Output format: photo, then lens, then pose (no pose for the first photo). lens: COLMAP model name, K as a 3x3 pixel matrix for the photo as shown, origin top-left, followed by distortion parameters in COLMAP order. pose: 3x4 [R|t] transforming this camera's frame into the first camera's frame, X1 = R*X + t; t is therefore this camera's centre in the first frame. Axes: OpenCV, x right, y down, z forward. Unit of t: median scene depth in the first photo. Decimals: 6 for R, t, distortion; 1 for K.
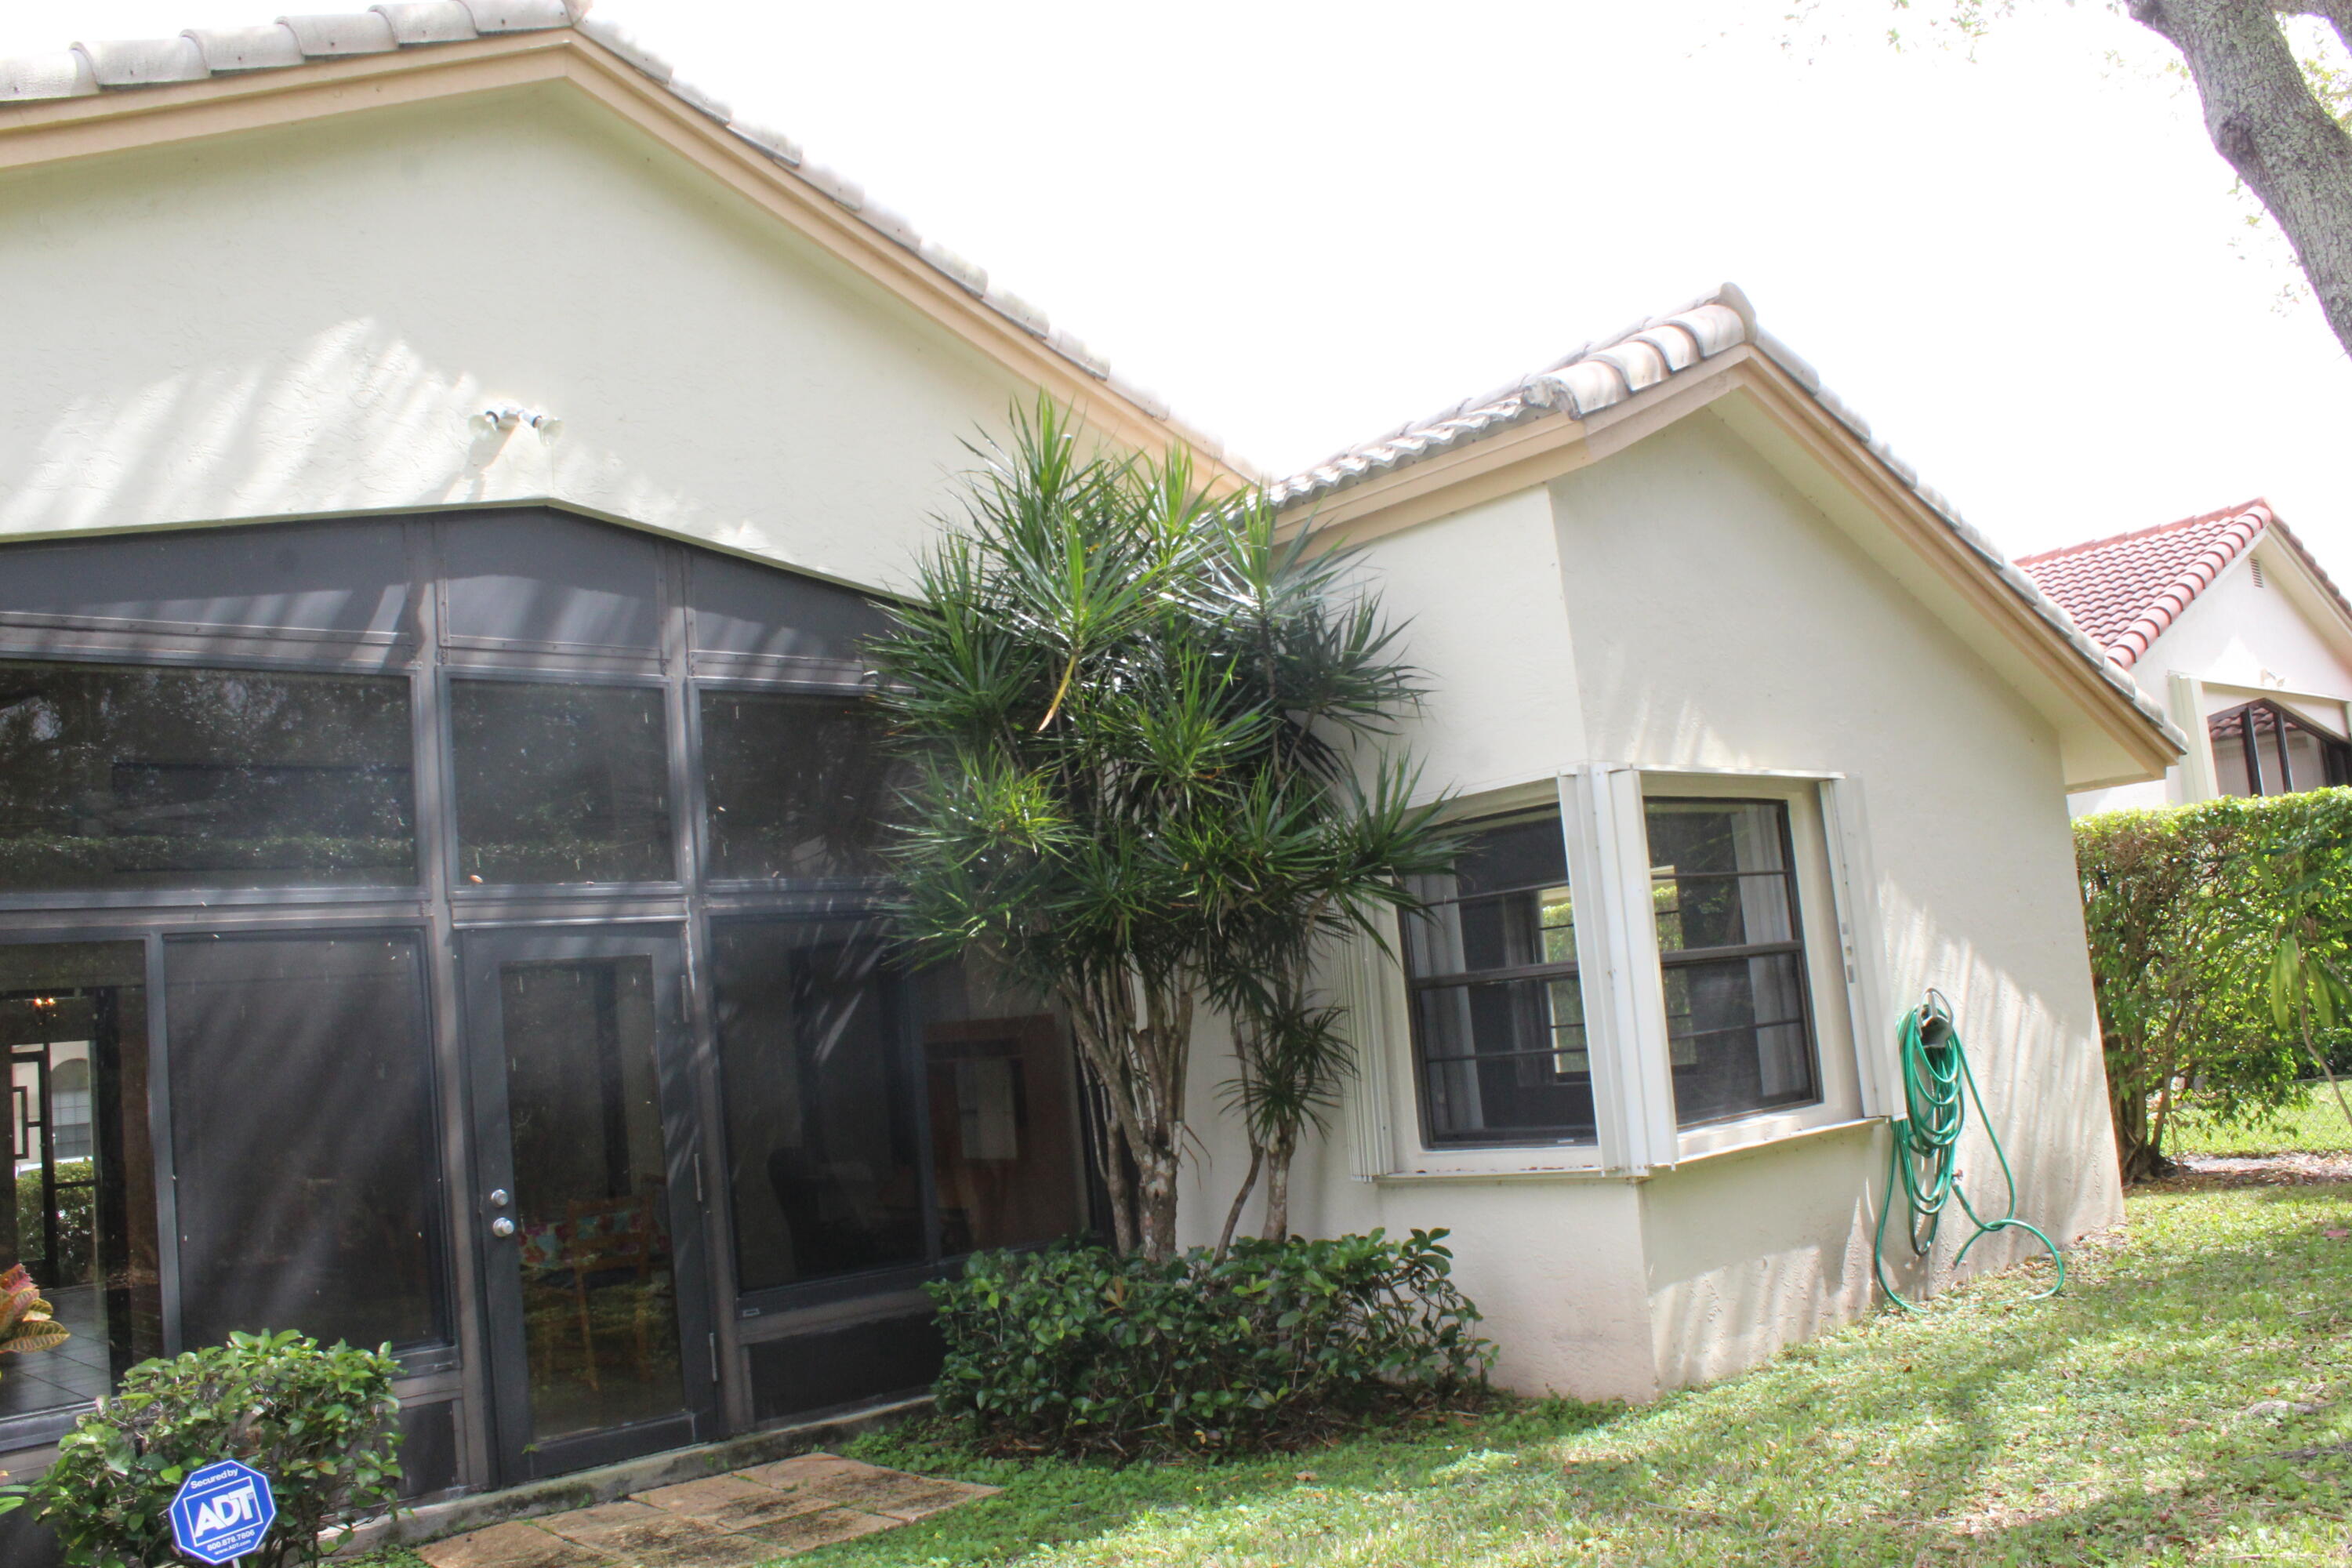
lens RADIAL K [[1986.1, 0, 1176.0], [0, 1986.1, 784.0], [0, 0, 1]] dist [-0.164921, 0.154961]
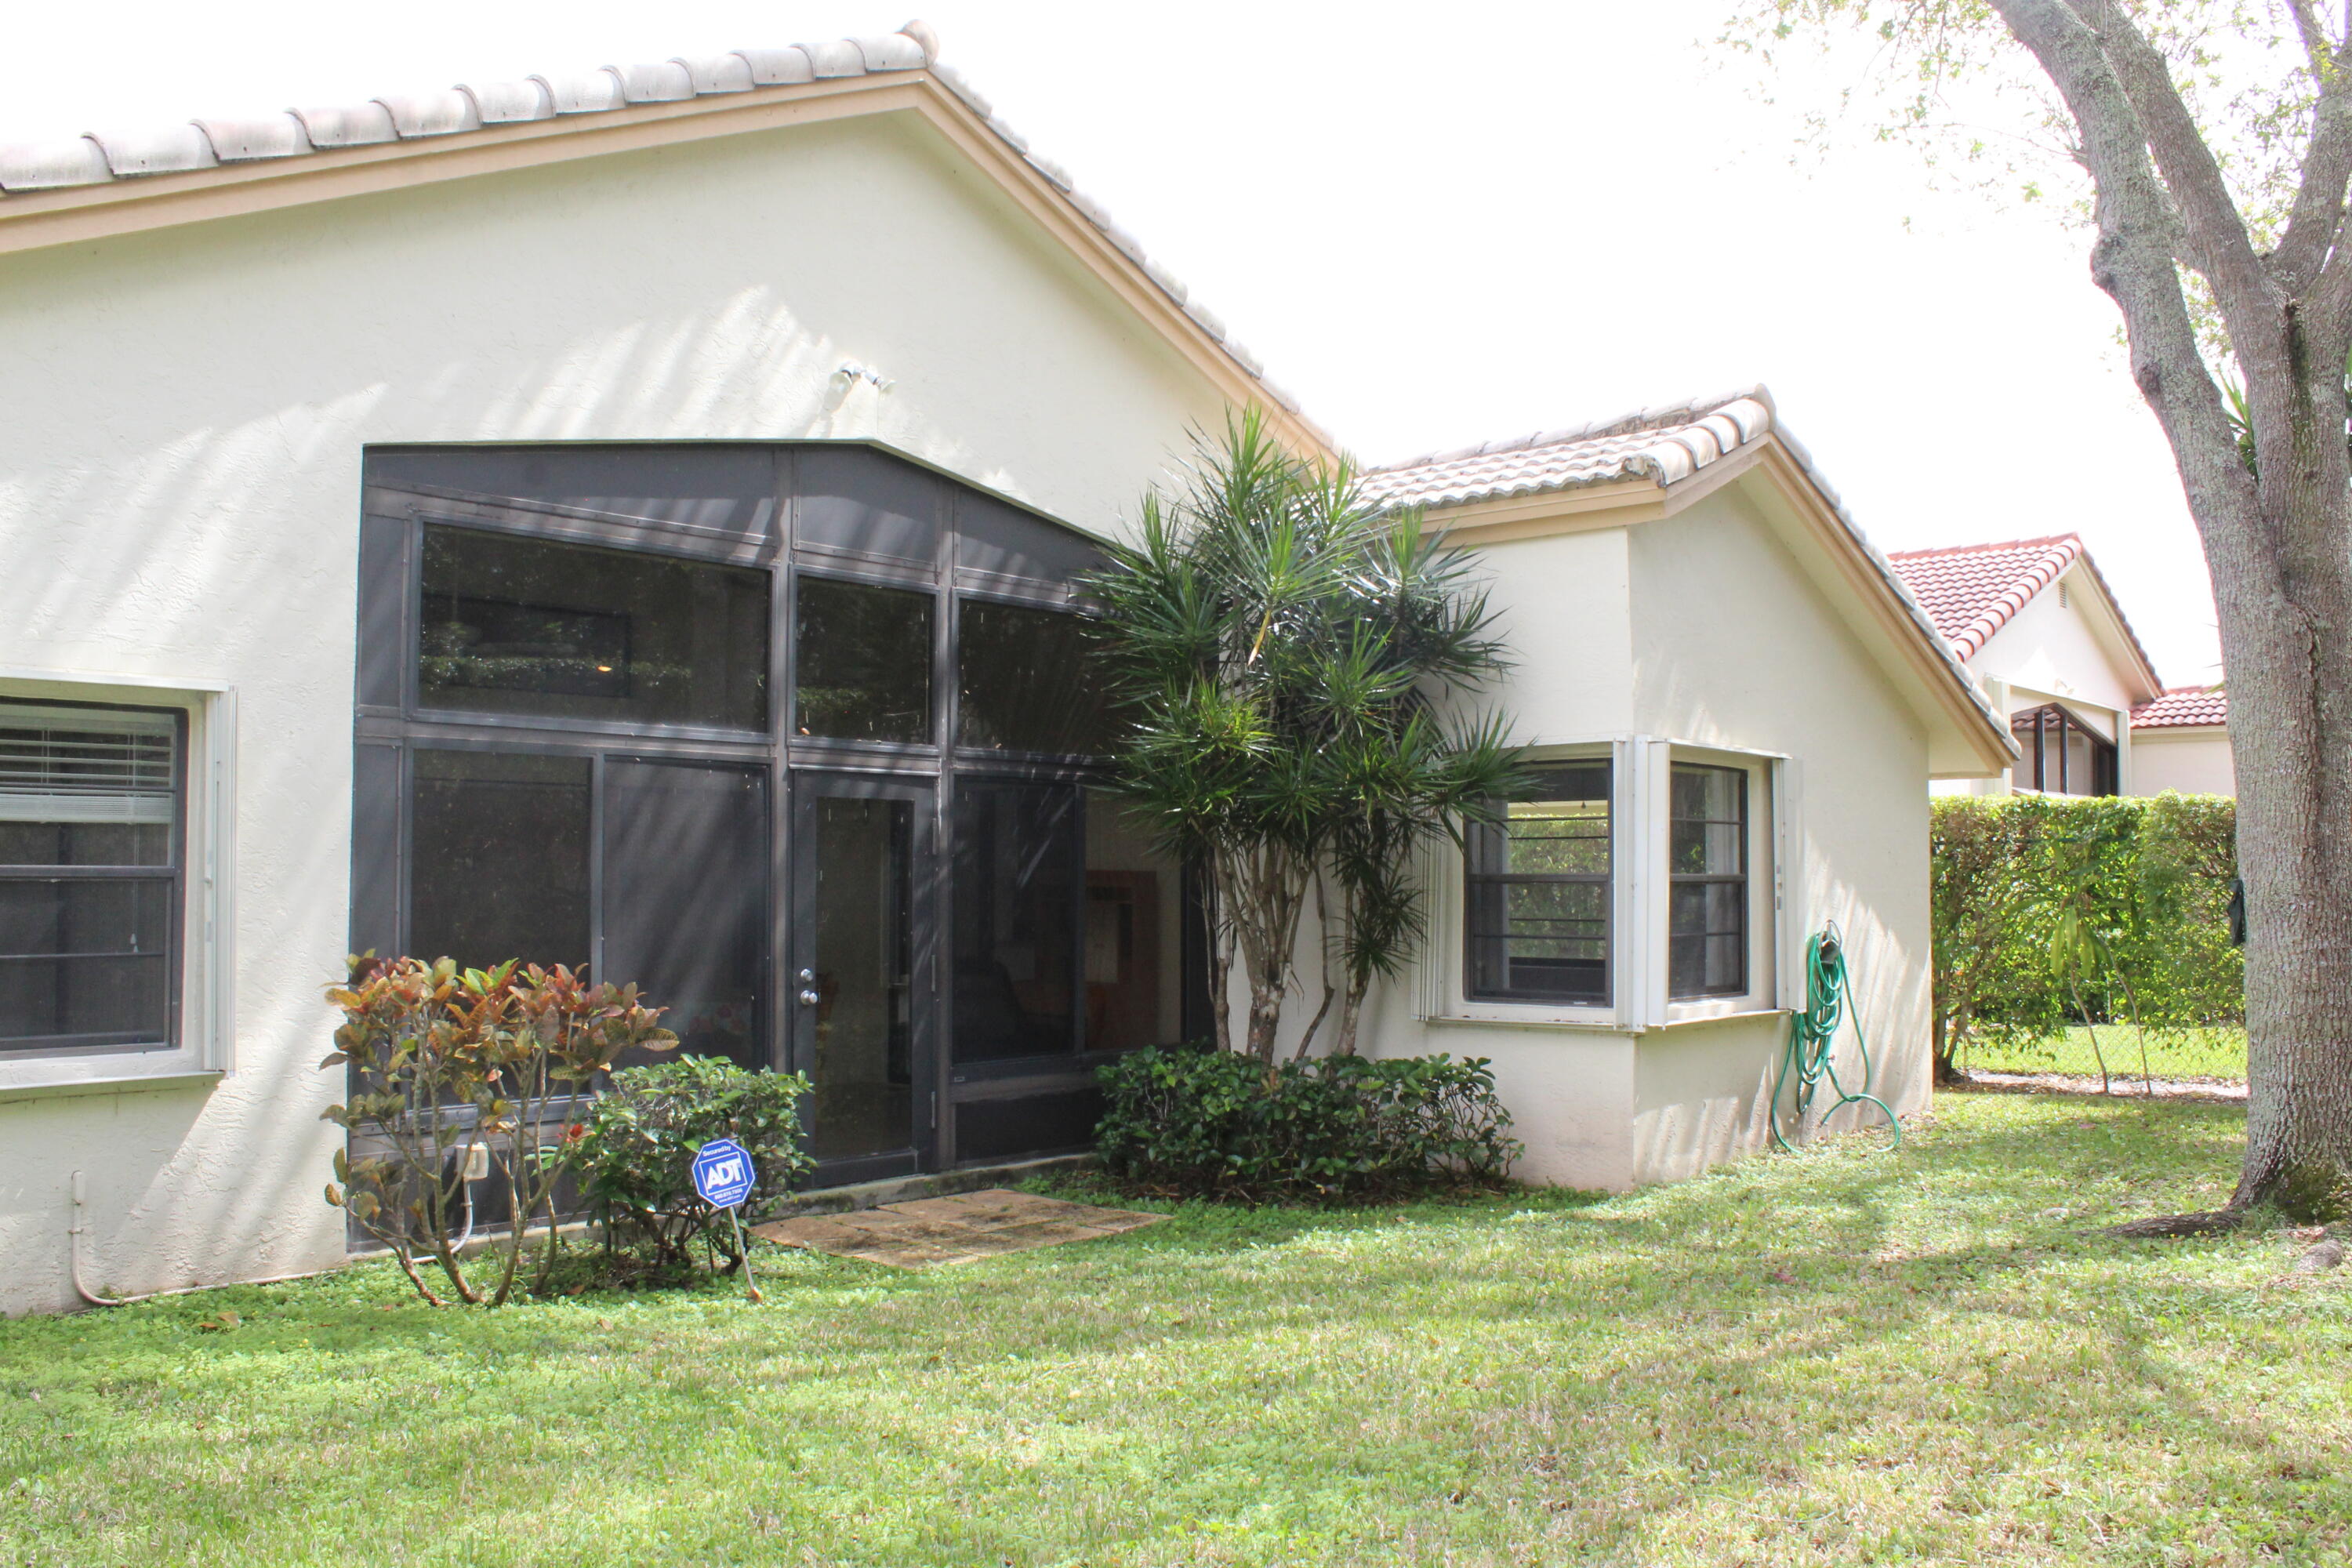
lens RADIAL K [[1986.1, 0, 1176.0], [0, 1986.1, 784.0], [0, 0, 1]] dist [-0.164921, 0.154961]
pose [[0.988039, 0.103112, 0.114657, -0.250266], [-0.110756, 0.991886, 0.062407, -0.024870], [-0.107292, -0.074360, 0.991443, -0.320549]]
